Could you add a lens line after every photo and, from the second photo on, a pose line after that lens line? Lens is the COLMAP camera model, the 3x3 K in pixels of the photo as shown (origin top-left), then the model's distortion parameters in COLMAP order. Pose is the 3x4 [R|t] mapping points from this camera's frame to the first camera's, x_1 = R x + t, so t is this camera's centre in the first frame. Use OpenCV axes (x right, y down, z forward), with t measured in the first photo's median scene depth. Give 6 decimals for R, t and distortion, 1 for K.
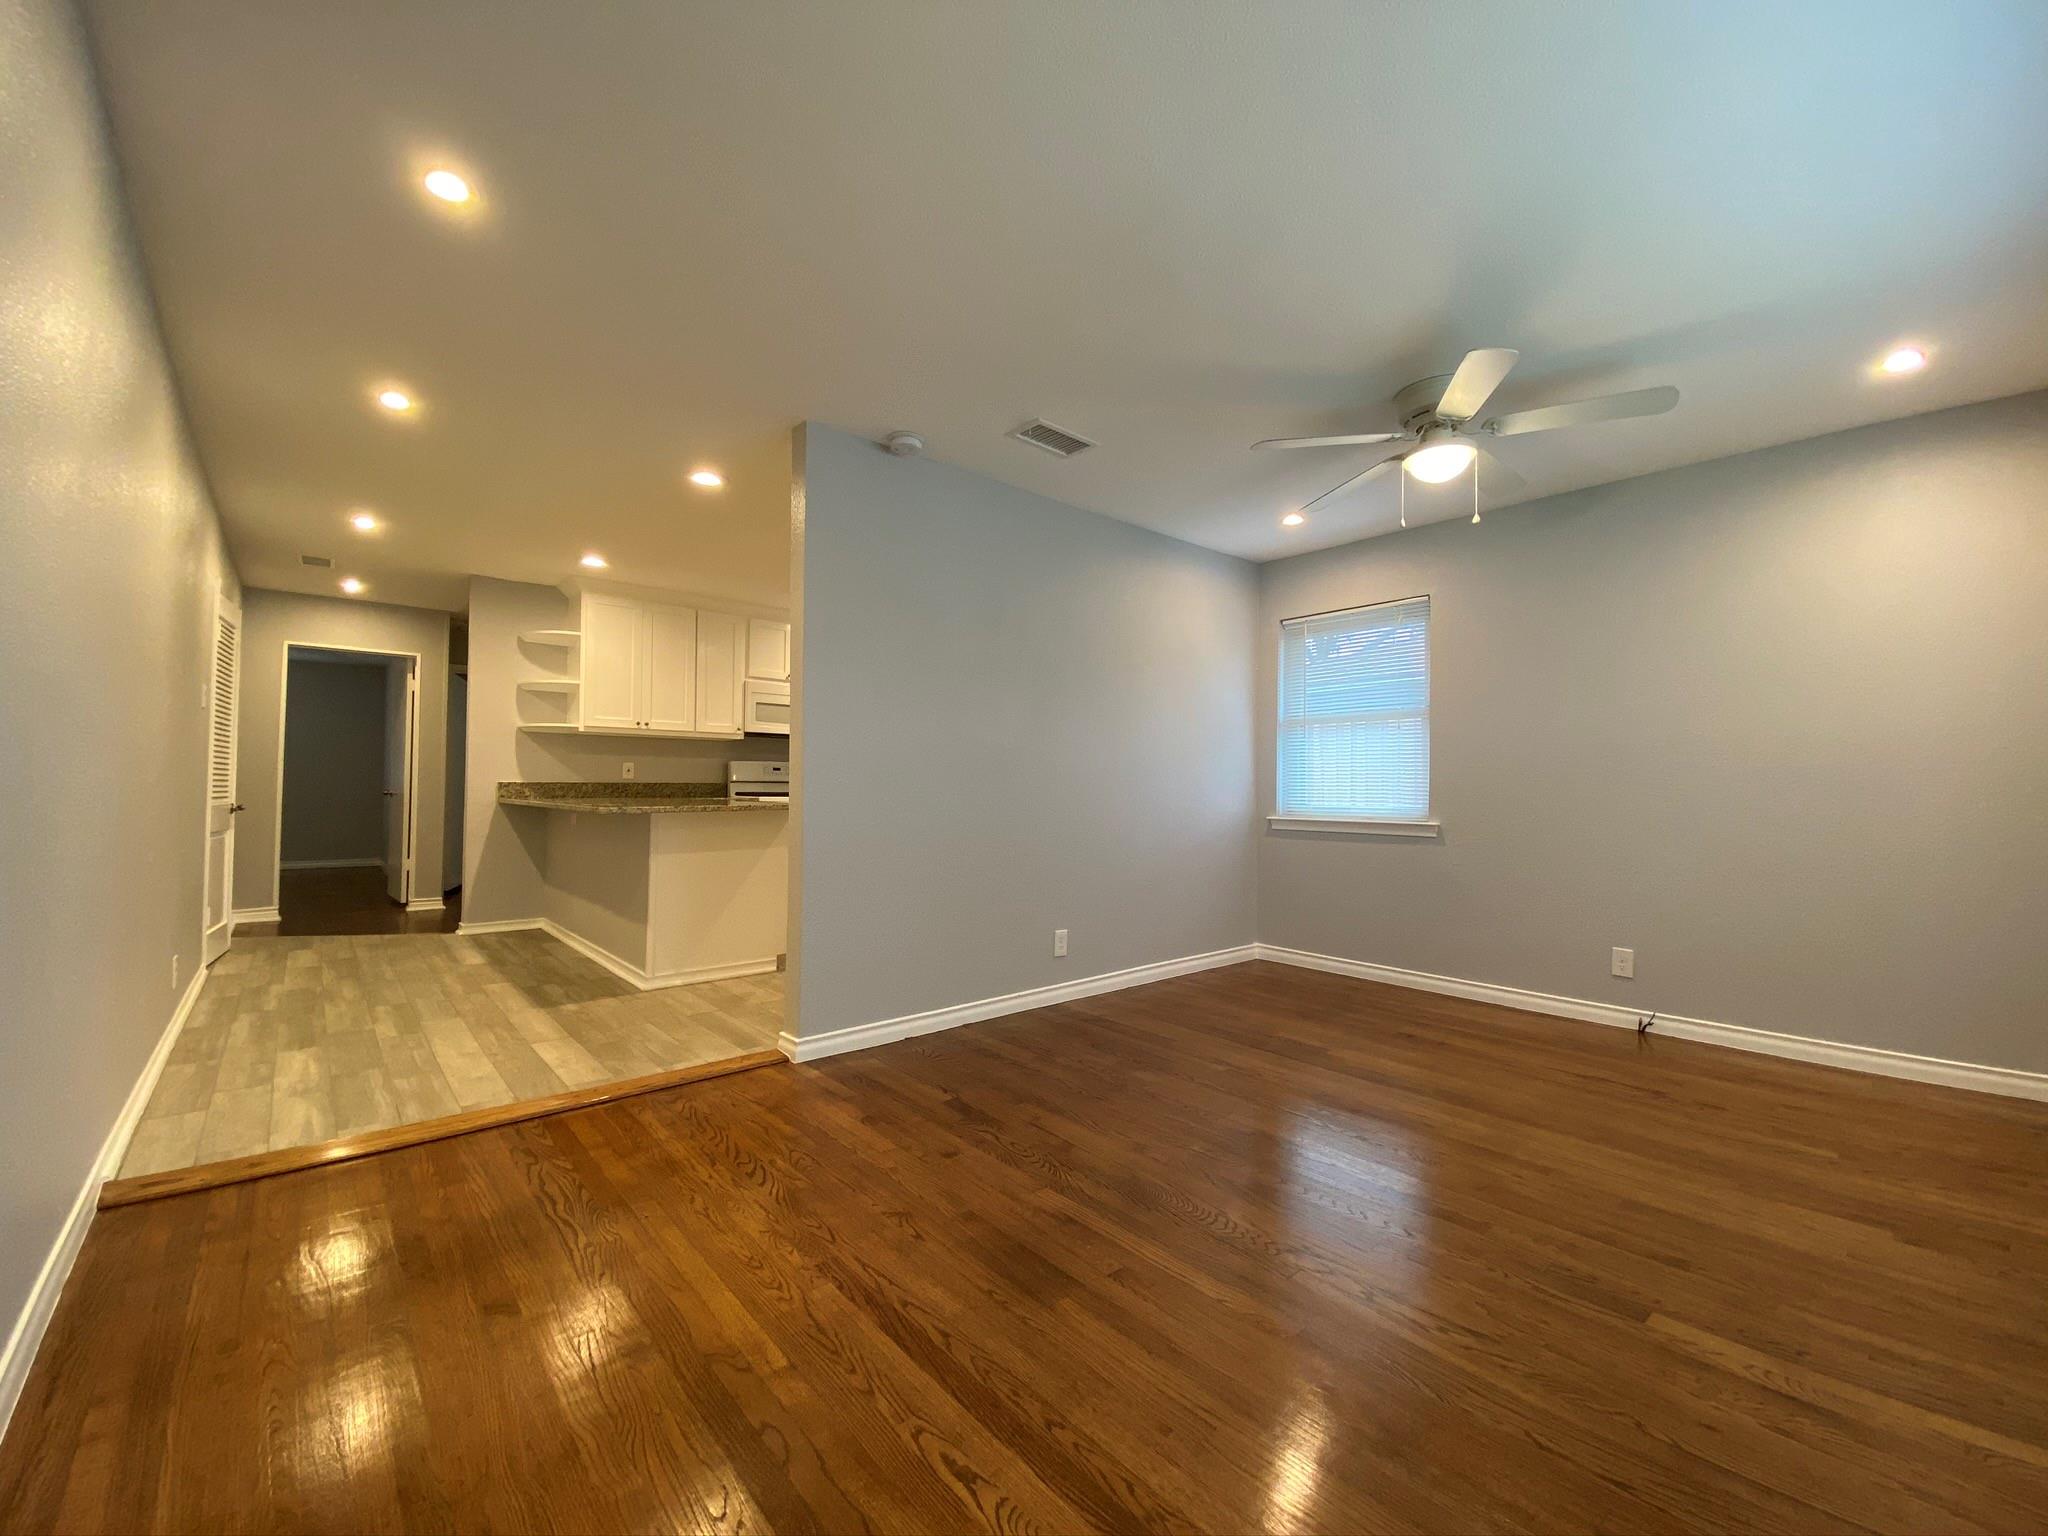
lens RADIAL K [[824.1, 0, 1015.3], [0, 824.1, 766.0], [0, 0, 1]] dist [0.026322, -0.021610]
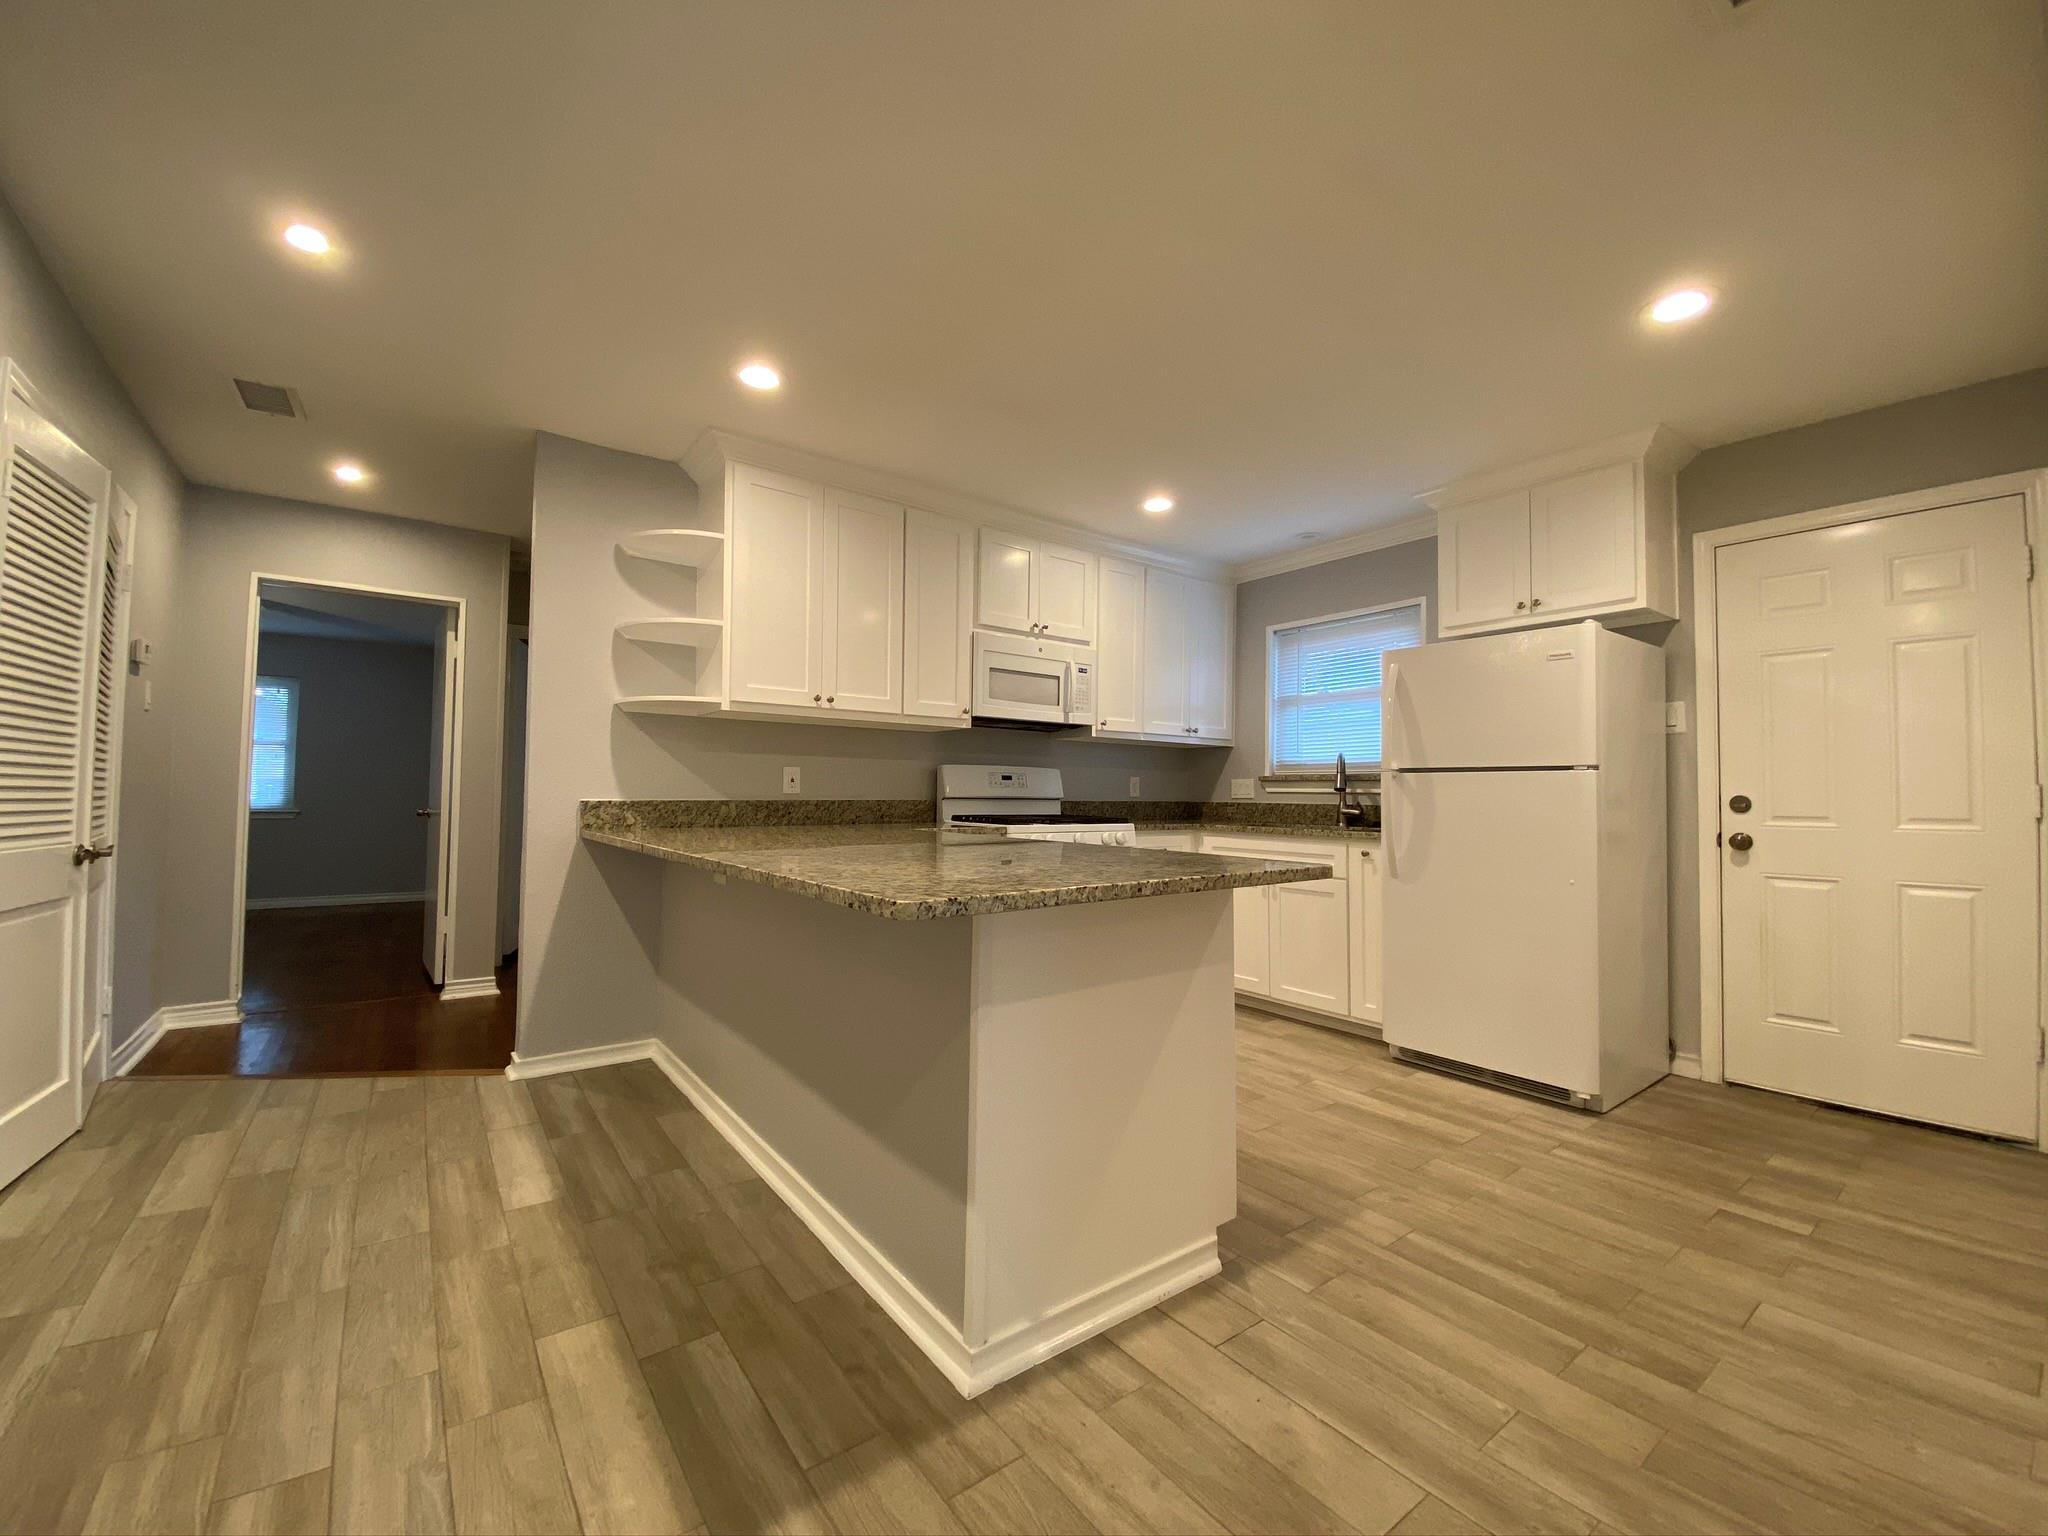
lens RADIAL K [[824.1, 0, 1015.3], [0, 824.1, 766.0], [0, 0, 1]] dist [0.026322, -0.021610]
pose [[0.997474, 0.000803, -0.071024, -0.282167], [-0.001527, 0.999947, -0.010148, 0.000925], [0.071012, 0.010231, 0.997423, 0.448795]]
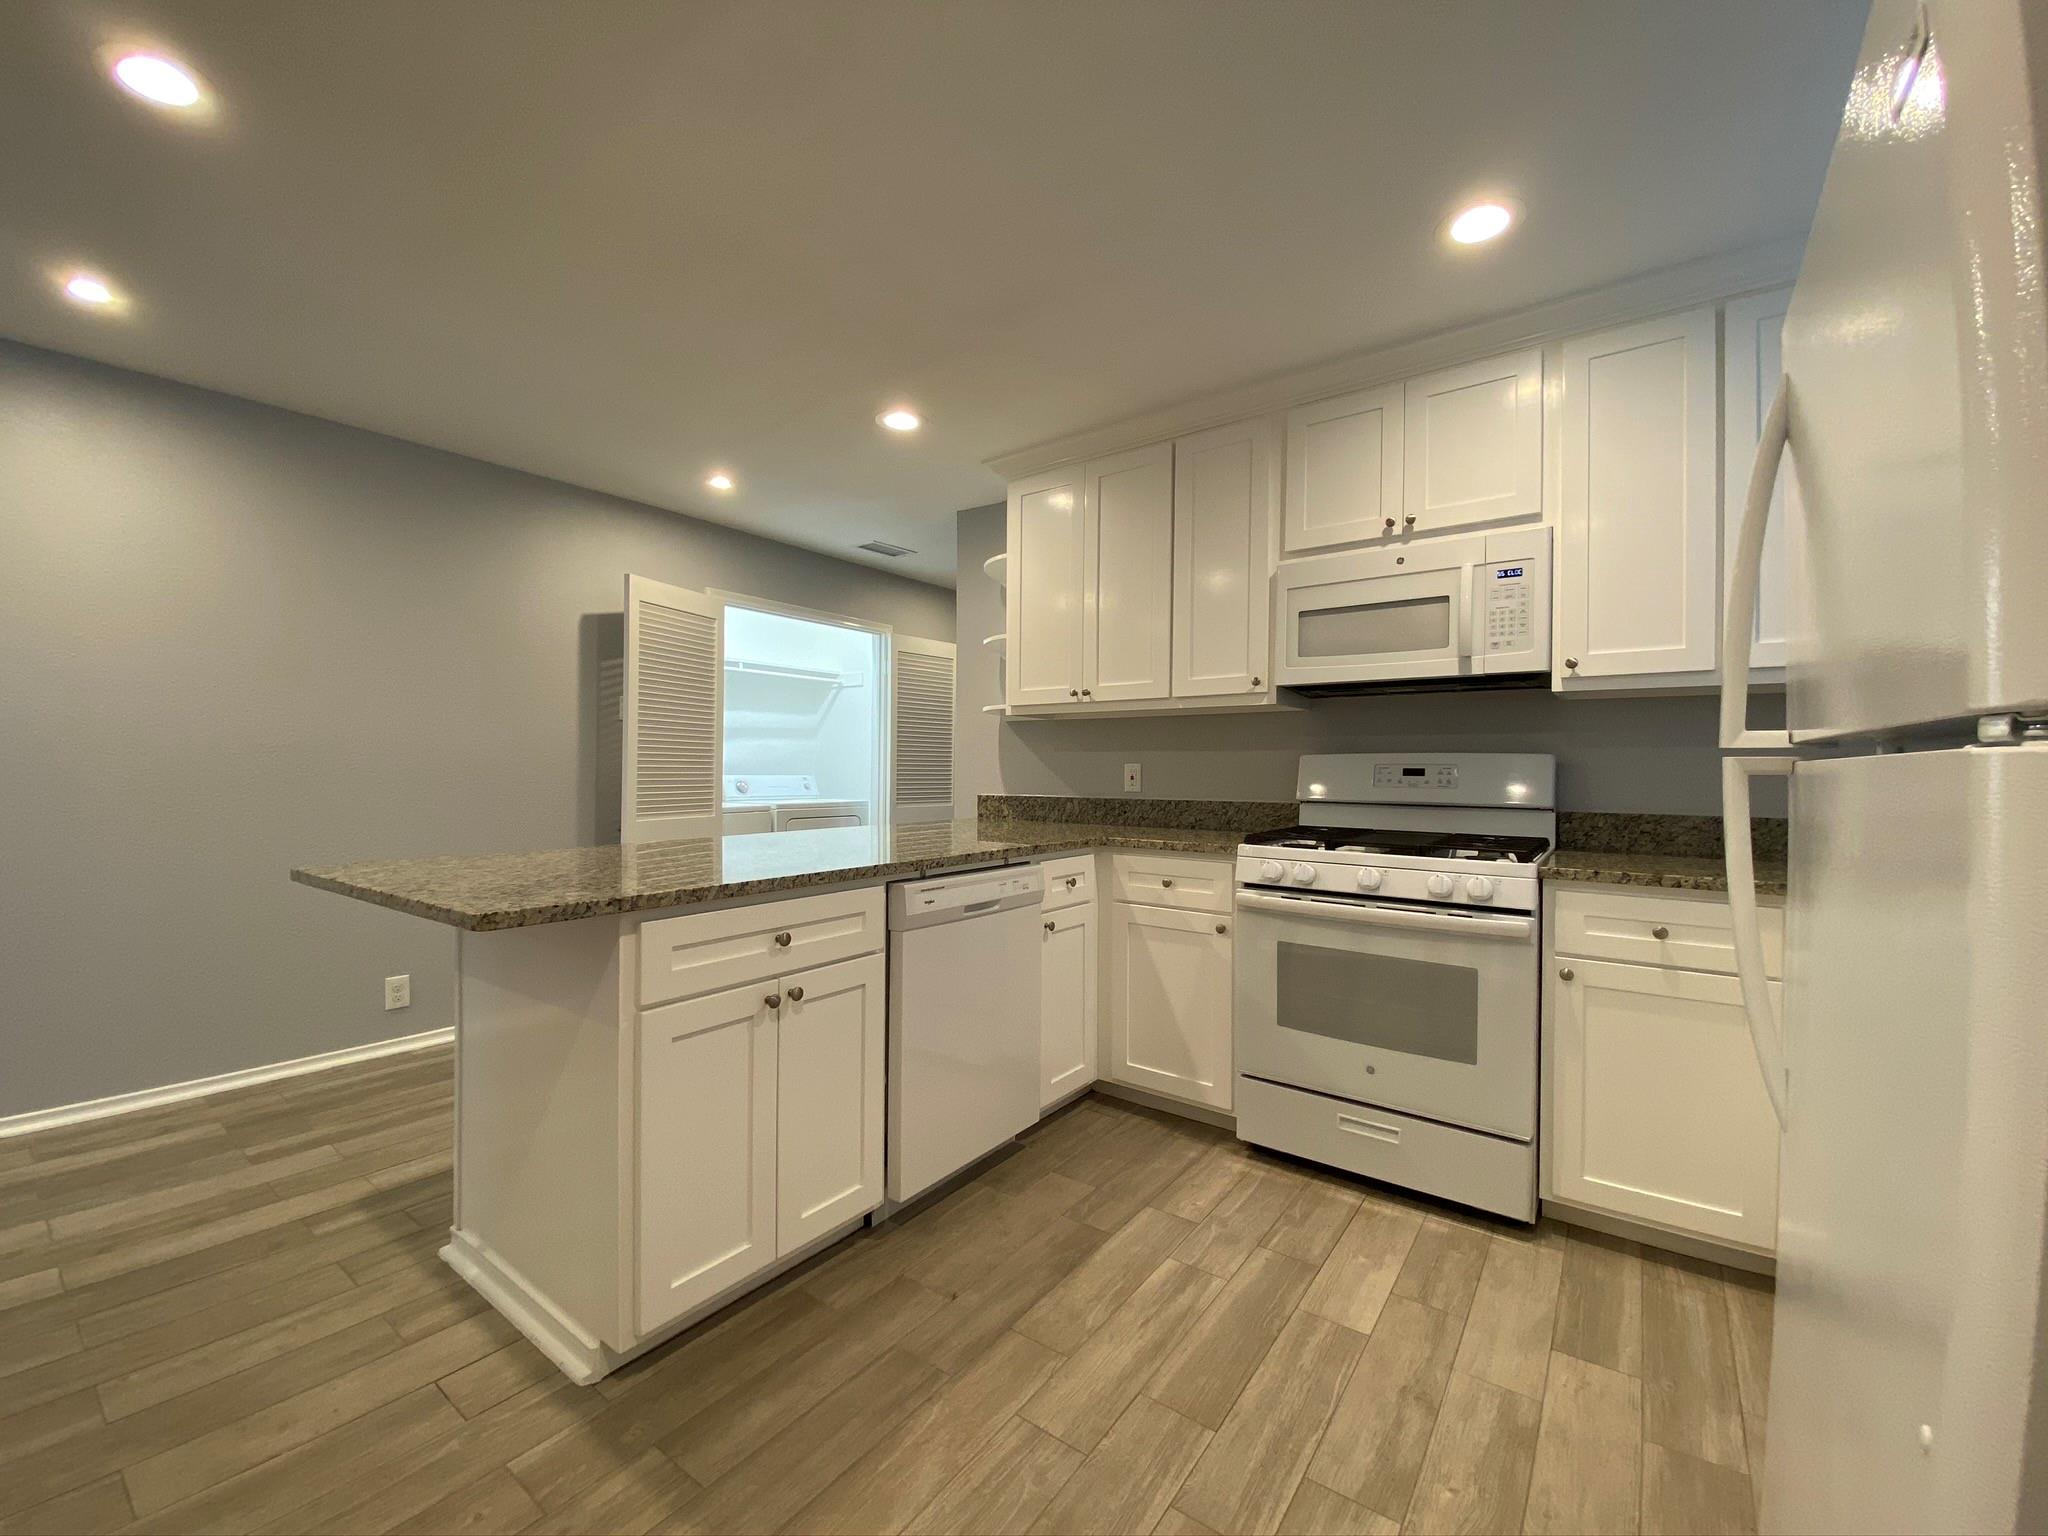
lens RADIAL K [[824.1, 0, 1015.3], [0, 824.1, 766.0], [0, 0, 1]] dist [0.026322, -0.021610]
pose [[0.198361, -0.005494, -0.980114, 0.067385], [0.022941, 0.999736, -0.000961, -0.003953], [0.979860, -0.022294, 0.198435, 0.868334]]
